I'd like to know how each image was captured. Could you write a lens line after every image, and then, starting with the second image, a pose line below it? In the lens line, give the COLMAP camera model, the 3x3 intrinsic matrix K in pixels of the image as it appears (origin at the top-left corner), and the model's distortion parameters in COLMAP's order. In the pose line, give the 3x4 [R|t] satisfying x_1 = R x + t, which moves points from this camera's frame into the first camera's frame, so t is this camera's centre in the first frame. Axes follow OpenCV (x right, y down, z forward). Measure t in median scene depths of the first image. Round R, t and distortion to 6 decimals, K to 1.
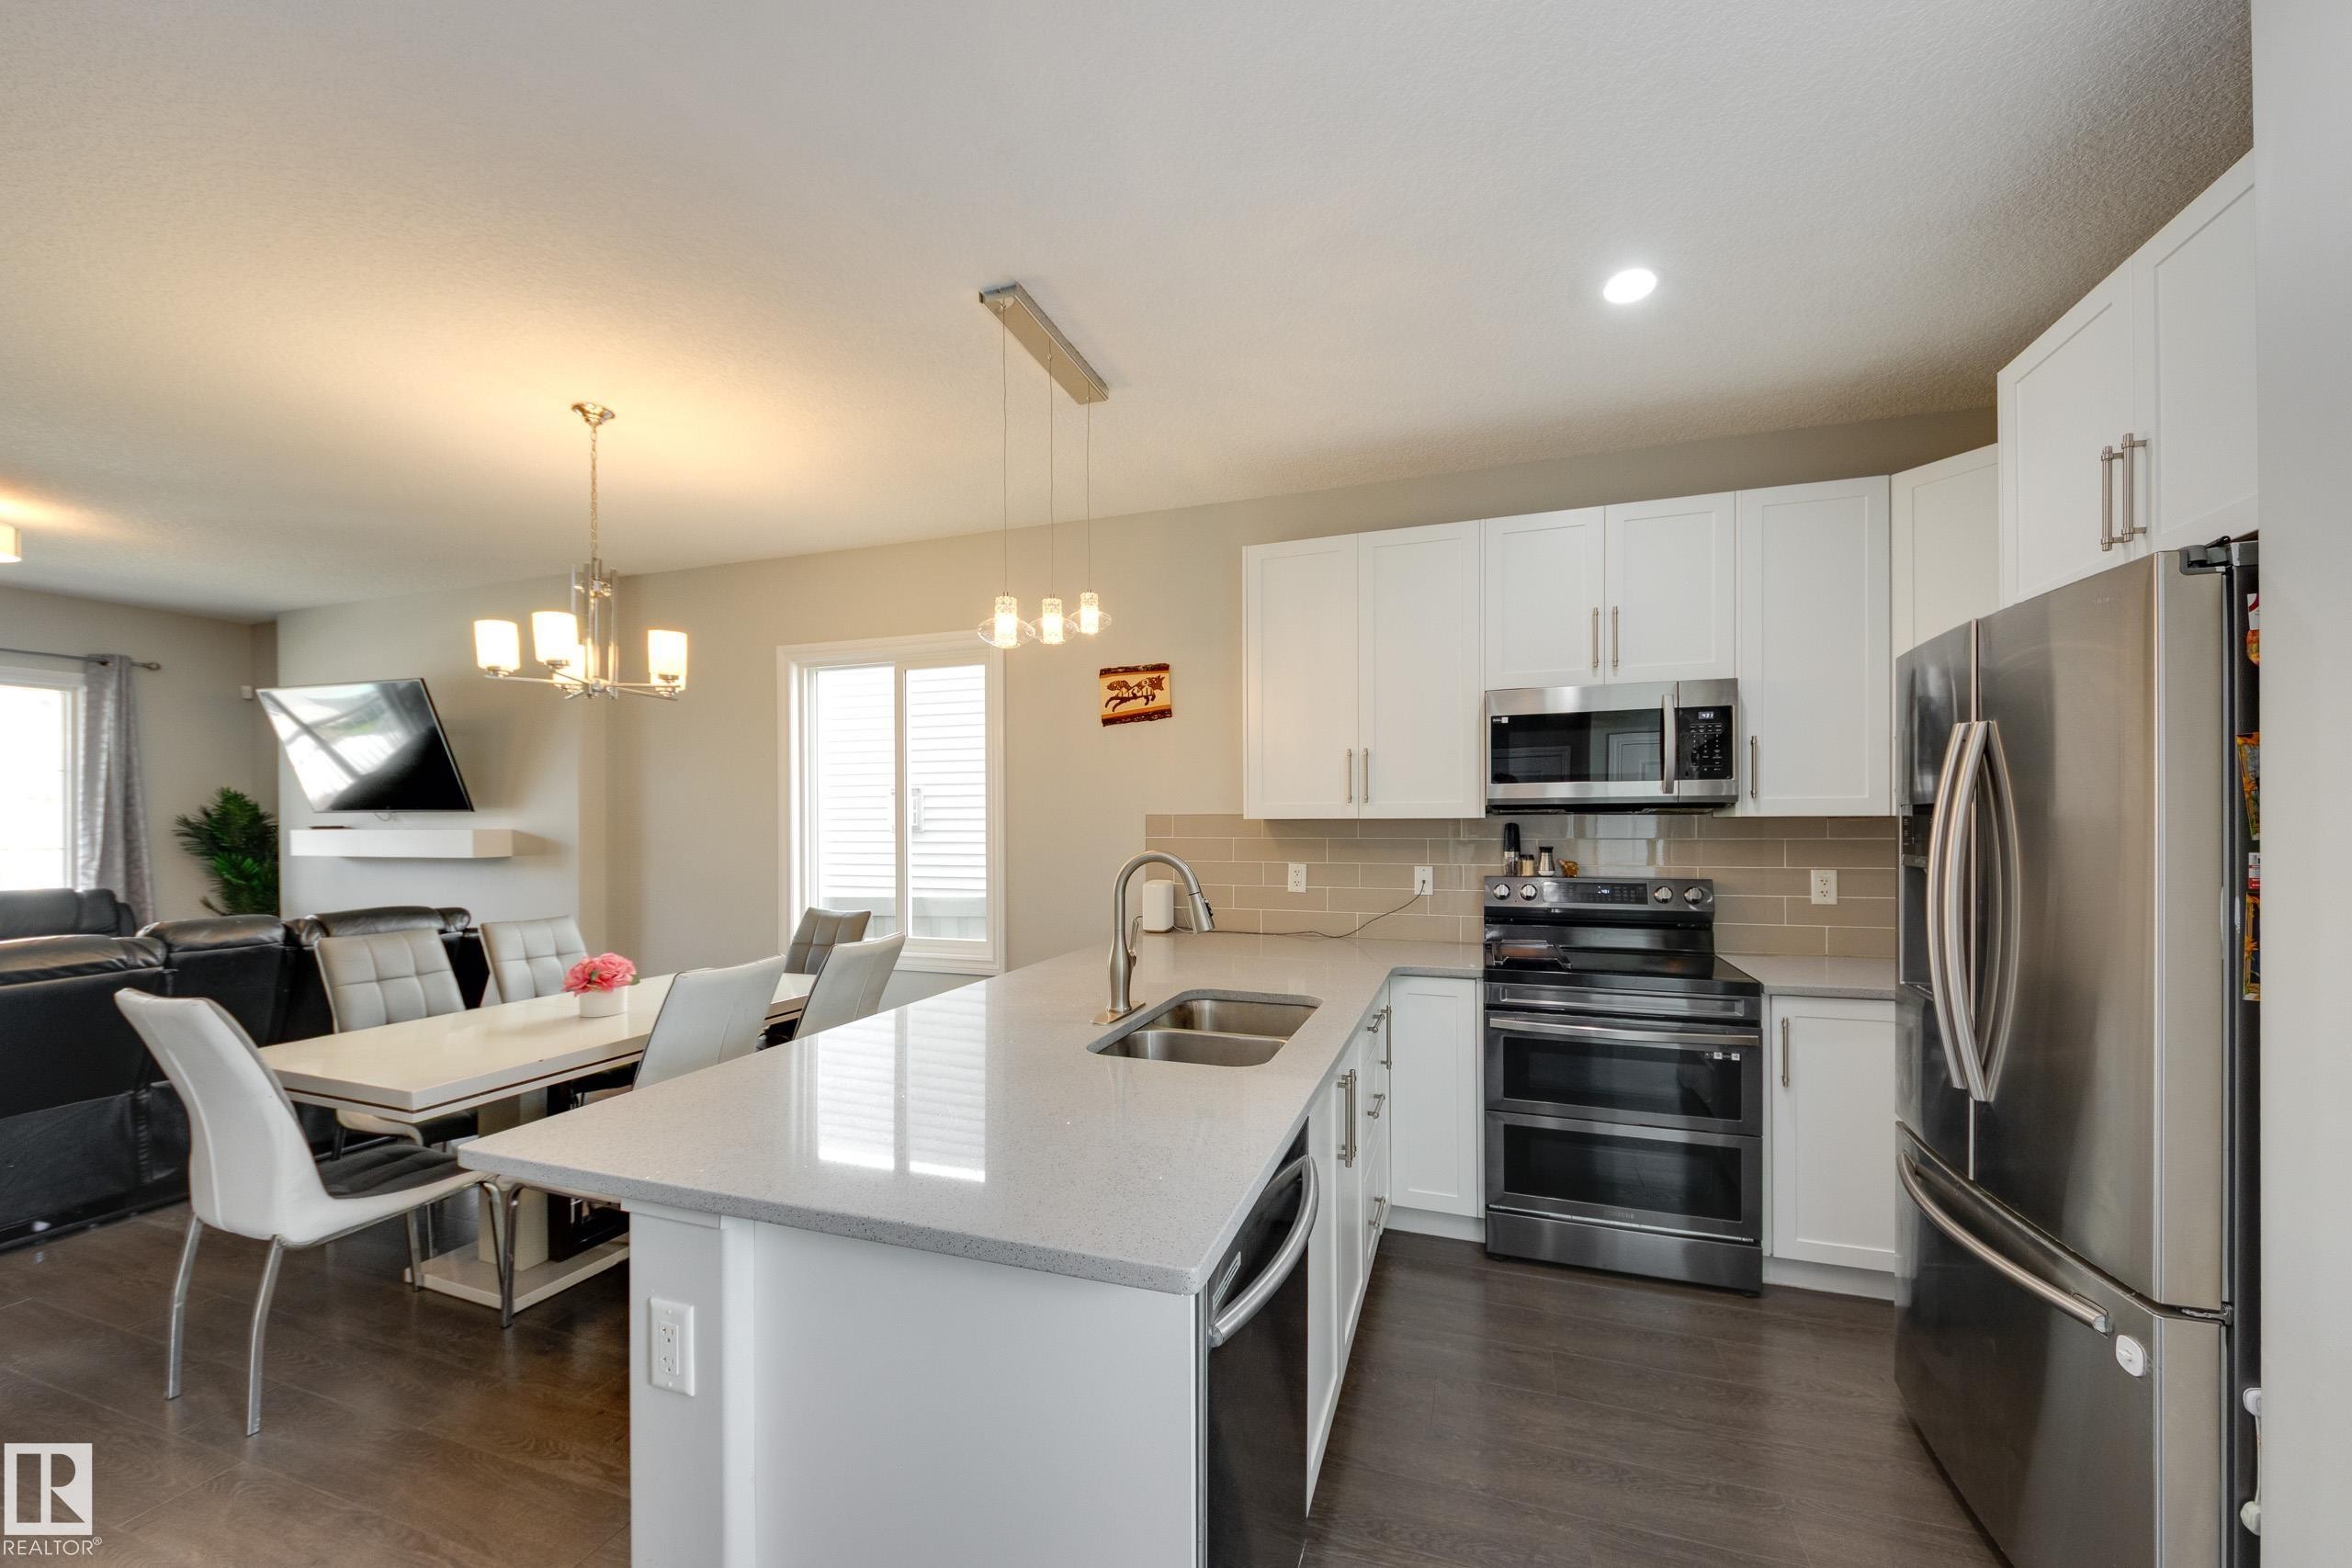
lens RADIAL K [[896.5, 0, 1167.3], [0, 896.5, 825.9], [0, 0, 1]] dist [0.001093, -0.003137]
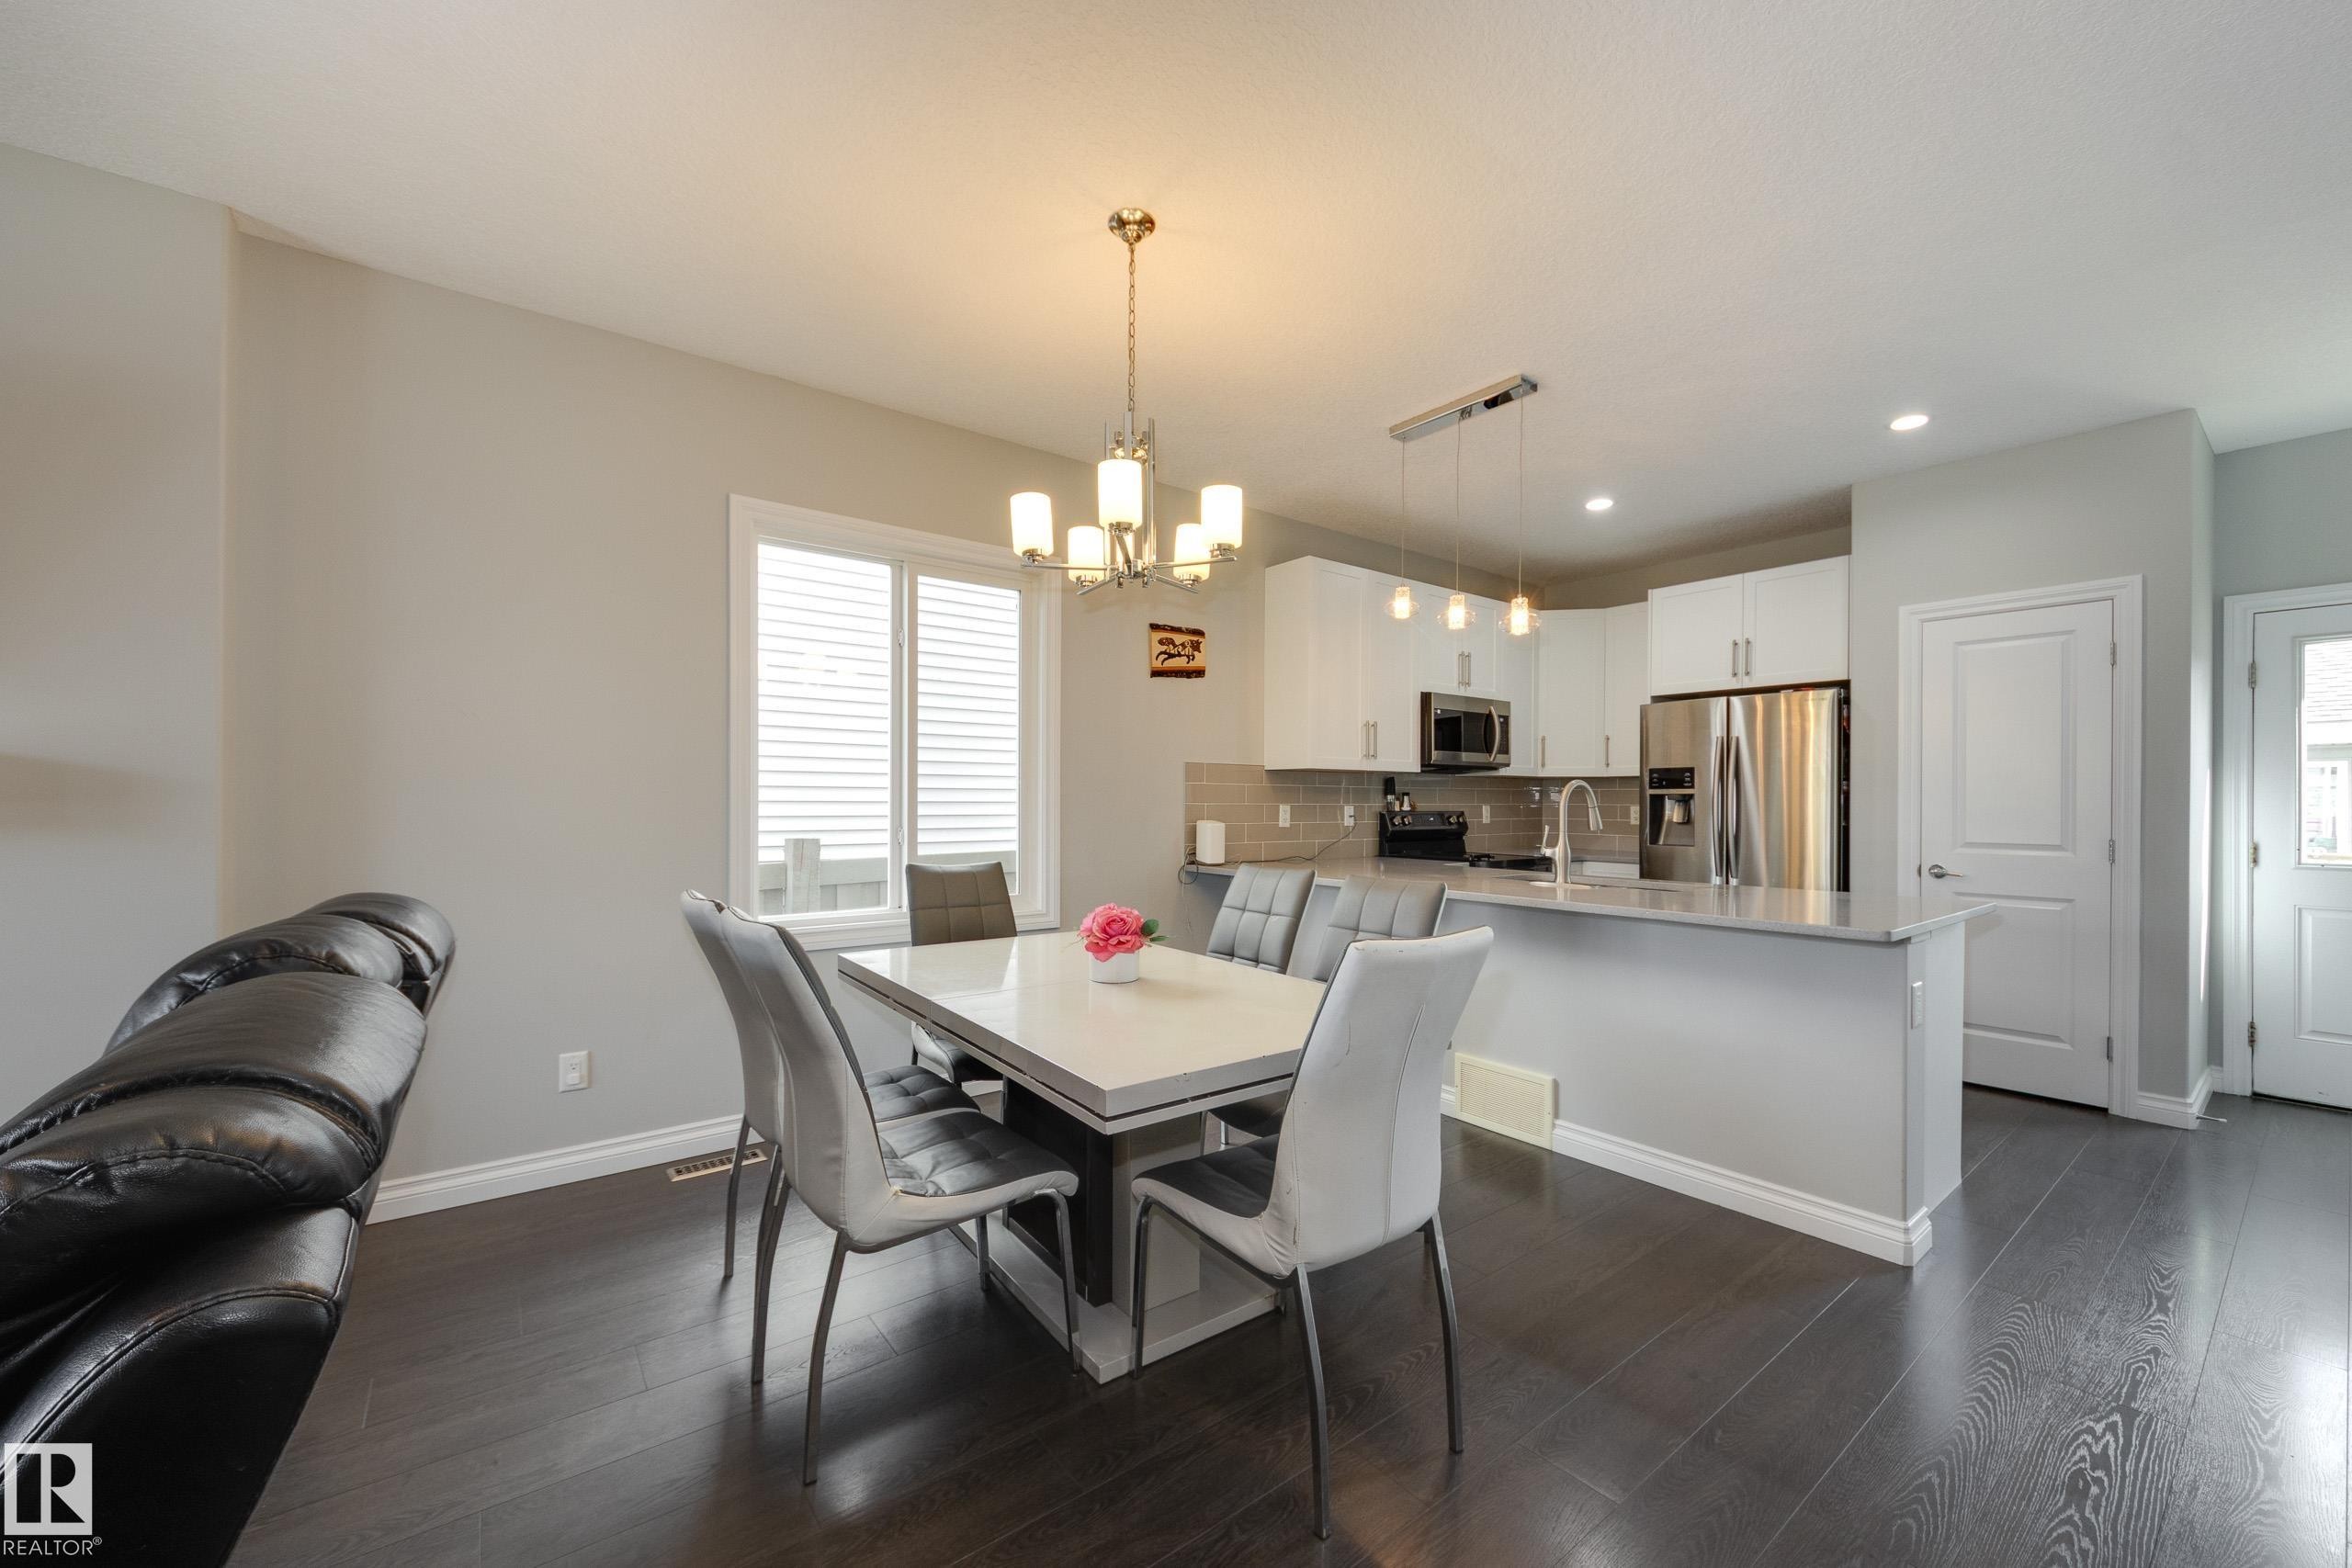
lens RADIAL K [[885.5, 0, 1177.8], [0, 885.5, 809.5], [0, 0, 1]] dist [0.002453, -0.004130]
pose [[0.552527, -0.002437, 0.833492, -1.148294], [-0.003944, 0.999977, 0.005538, 0.048611], [-0.833486, -0.006347, 0.552504, 0.487808]]
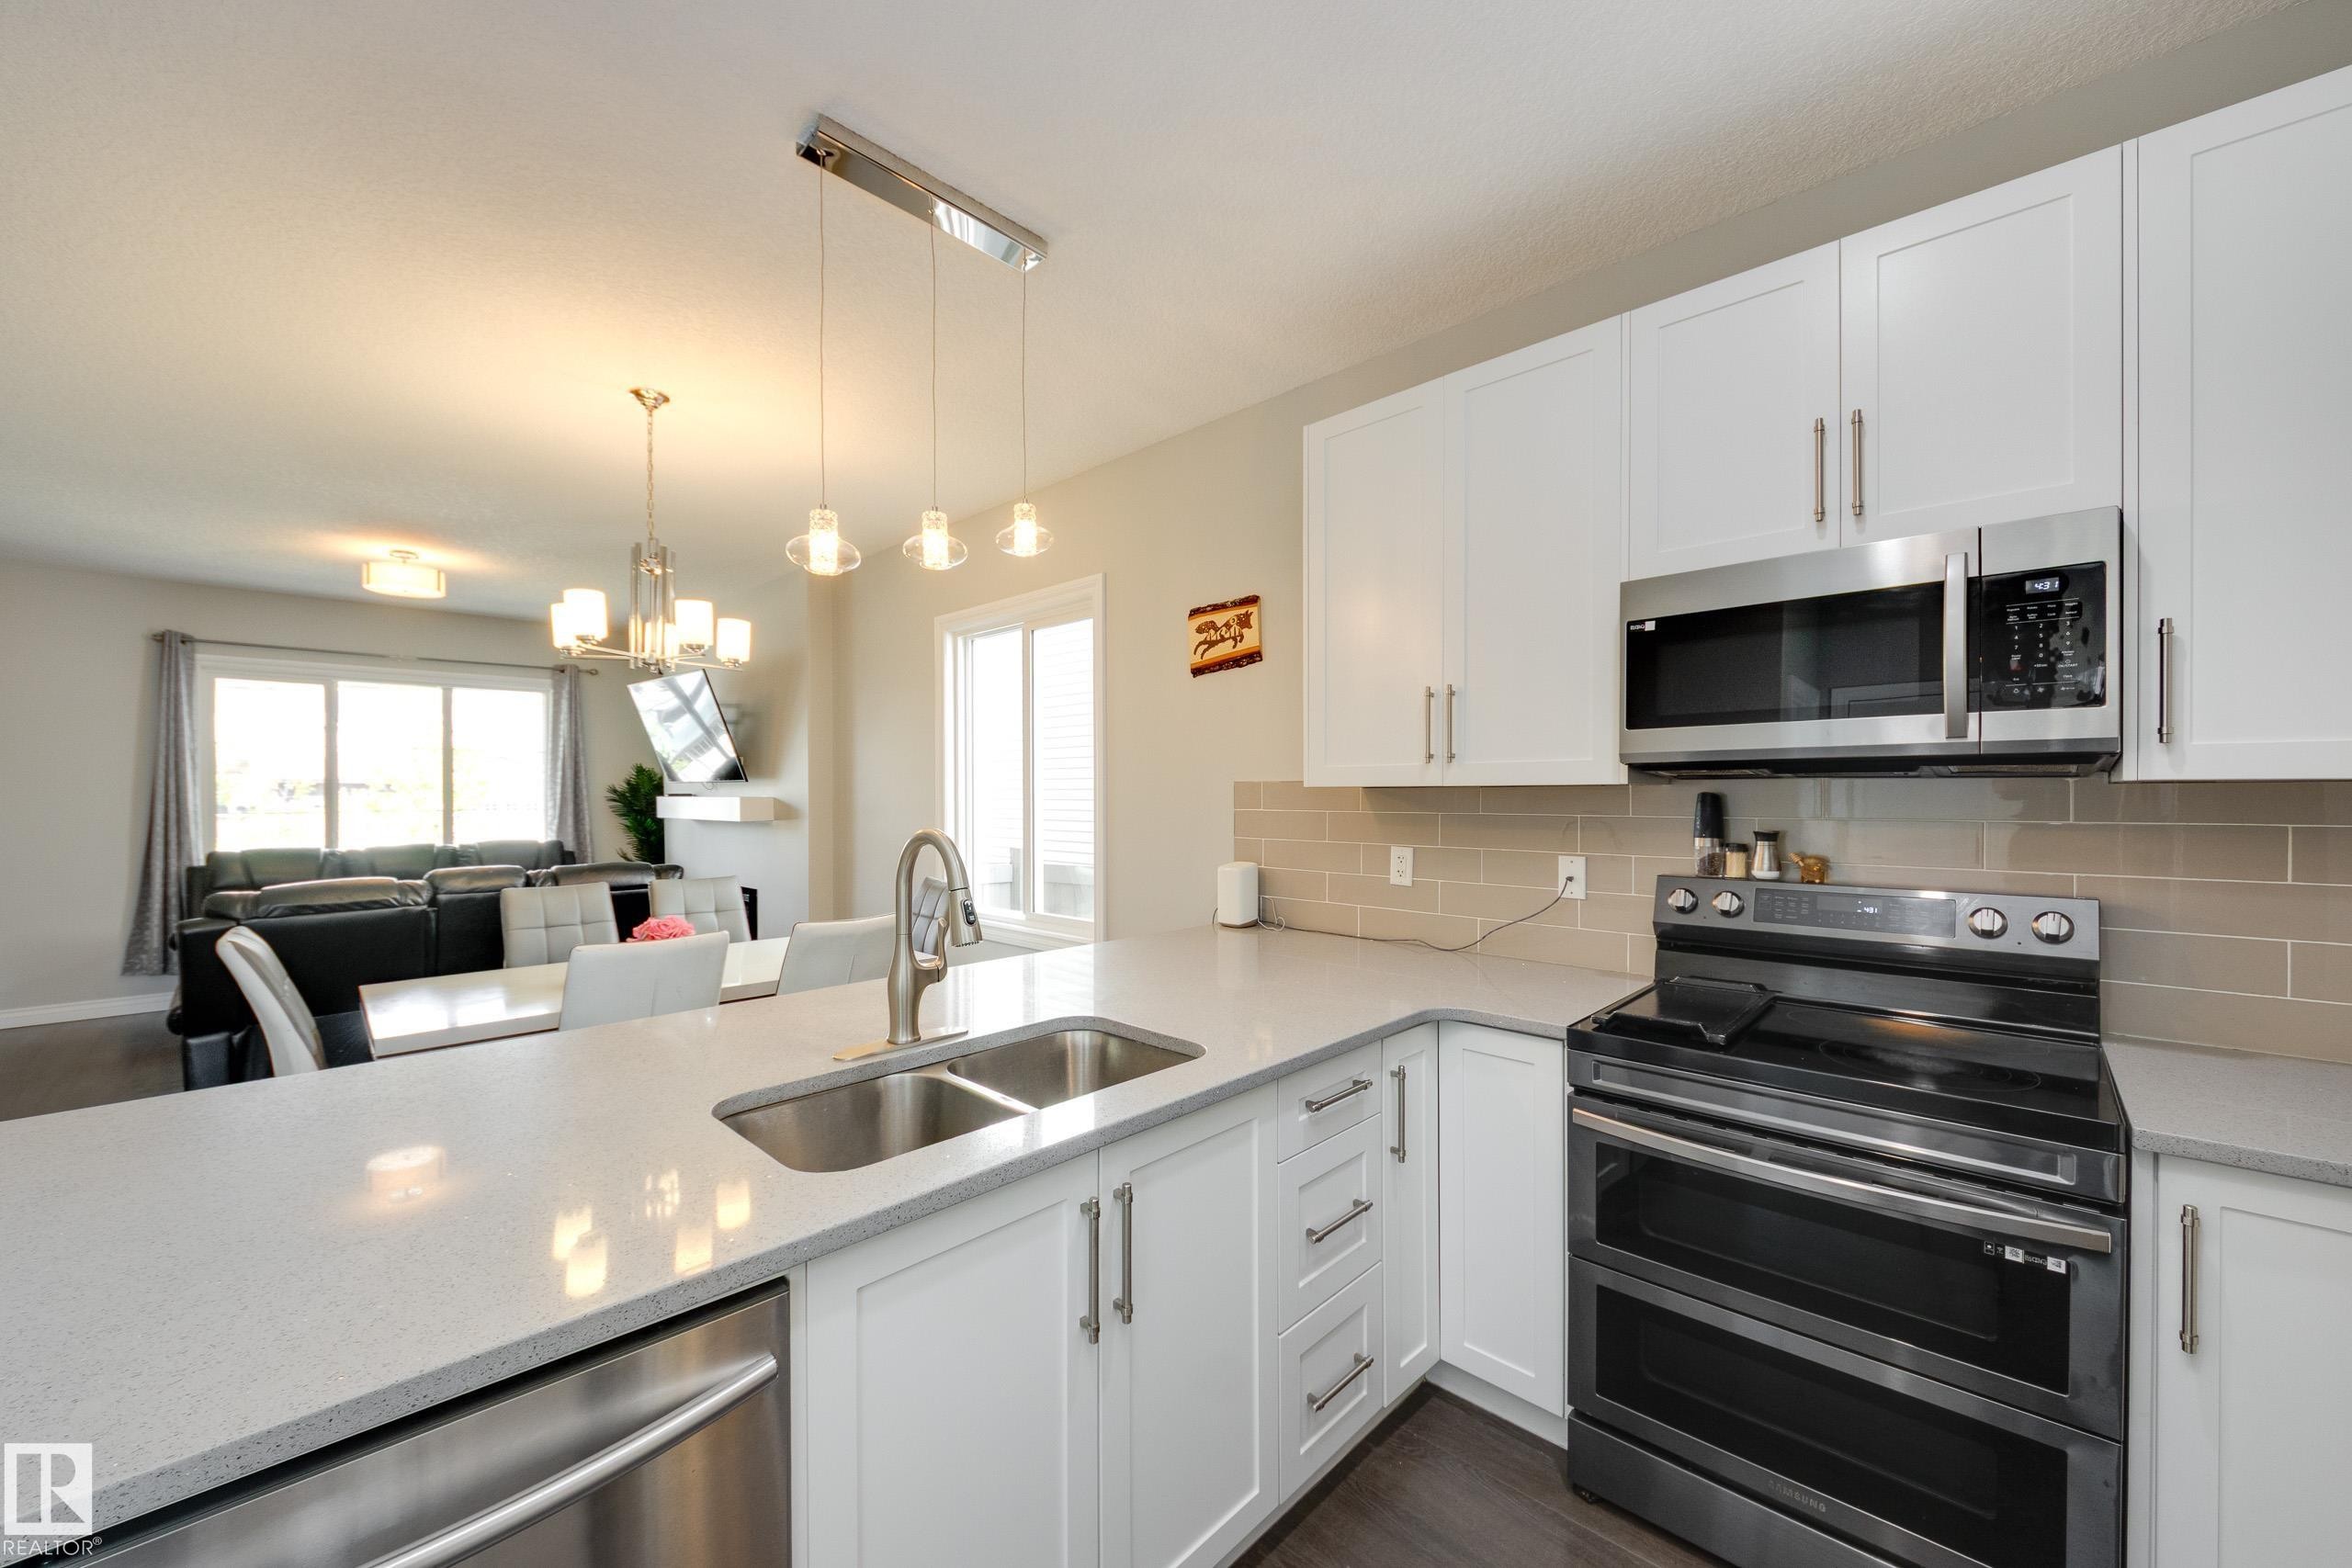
lens RADIAL K [[883.9, 0, 1169.8], [0, 883.9, 797.4], [0, 0, 1]] dist [0.016533, -0.015171]
pose [[0.908389, 0.003896, -0.418108, 0.317759], [-0.002944, 0.999991, 0.002922, -0.000332], [0.418116, -0.001423, 0.908393, 0.290690]]
